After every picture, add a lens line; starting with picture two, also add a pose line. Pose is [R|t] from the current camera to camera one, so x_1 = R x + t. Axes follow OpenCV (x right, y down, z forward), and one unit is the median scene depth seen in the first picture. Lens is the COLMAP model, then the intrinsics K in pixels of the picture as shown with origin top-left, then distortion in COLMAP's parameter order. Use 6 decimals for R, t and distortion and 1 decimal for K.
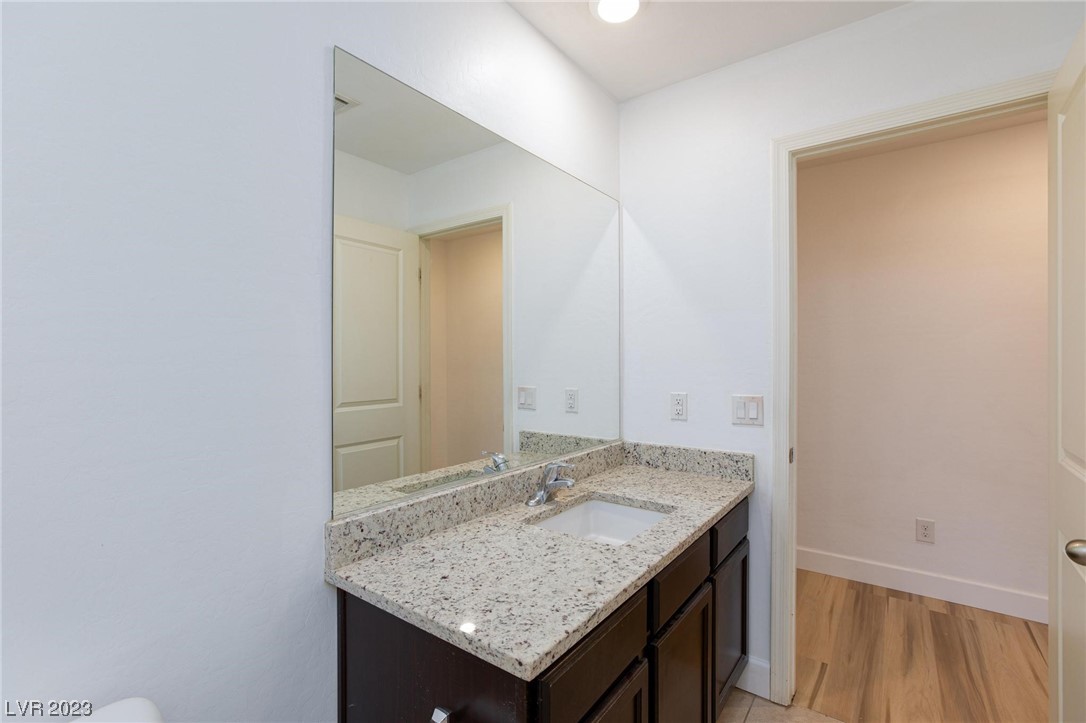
lens RADIAL K [[489.2, 0, 544.1], [0, 489.2, 359.4], [0, 0, 1]] dist [0.003273, 0.002480]
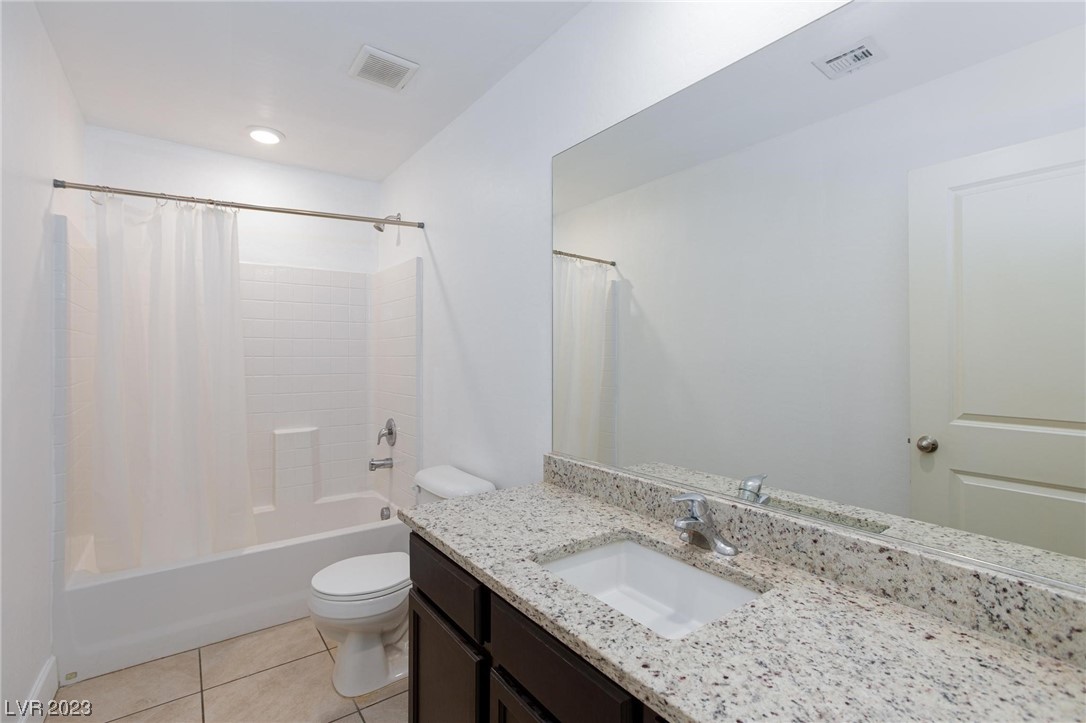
lens RADIAL K [[489.2, 0, 534.9], [0, 489.2, 360.9], [0, 0, 1]] dist [0.003273, 0.002480]
pose [[-0.312296, 0.000445, -0.949985, 0.969905], [0.002640, 0.999996, -0.000400, 0.018367], [0.949981, -0.002632, -0.312296, 1.247788]]
